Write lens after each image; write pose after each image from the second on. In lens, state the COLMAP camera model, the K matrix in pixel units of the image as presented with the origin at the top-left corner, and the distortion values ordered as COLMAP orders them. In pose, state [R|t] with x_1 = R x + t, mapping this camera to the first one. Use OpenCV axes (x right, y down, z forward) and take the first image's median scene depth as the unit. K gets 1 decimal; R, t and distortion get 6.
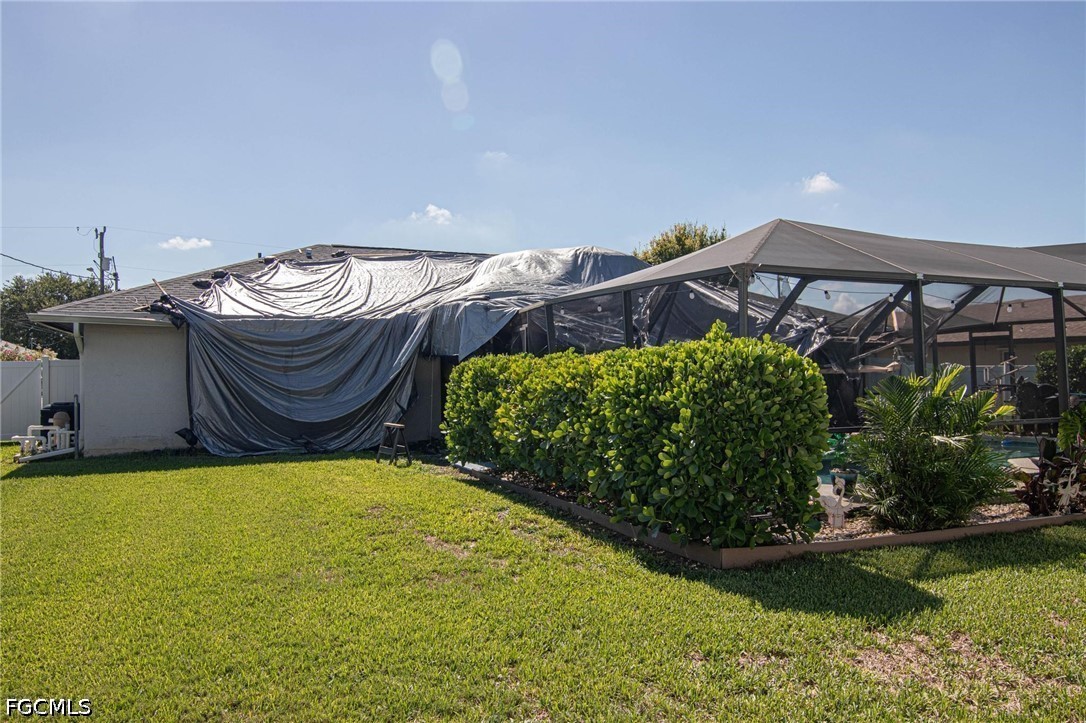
lens RADIAL K [[818.1, 0, 543.1], [0, 818.1, 363.3], [0, 0, 1]] dist [0.012499, 0.004314]
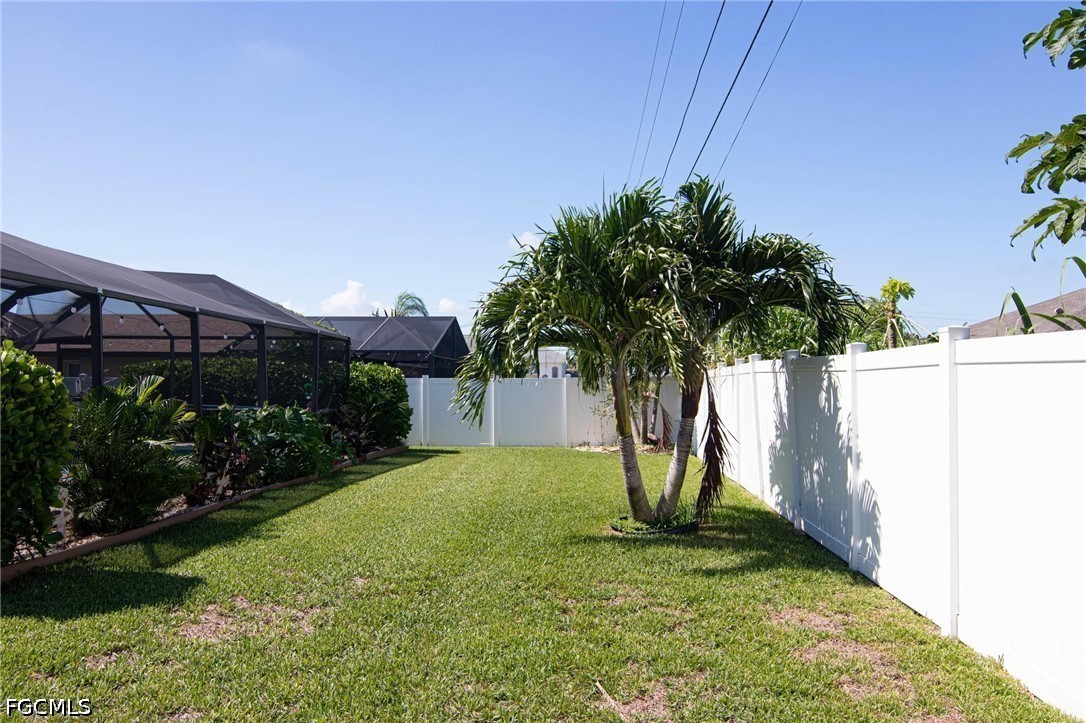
lens RADIAL K [[818.1, 0, 542.1], [0, 818.1, 364.3], [0, 0, 1]] dist [0.012499, 0.004314]
pose [[0.499560, 0.021851, 0.866004, -0.195893], [-0.010003, 0.999761, -0.019455, 0.003258], [-0.866222, 0.001057, 0.499659, -0.003236]]
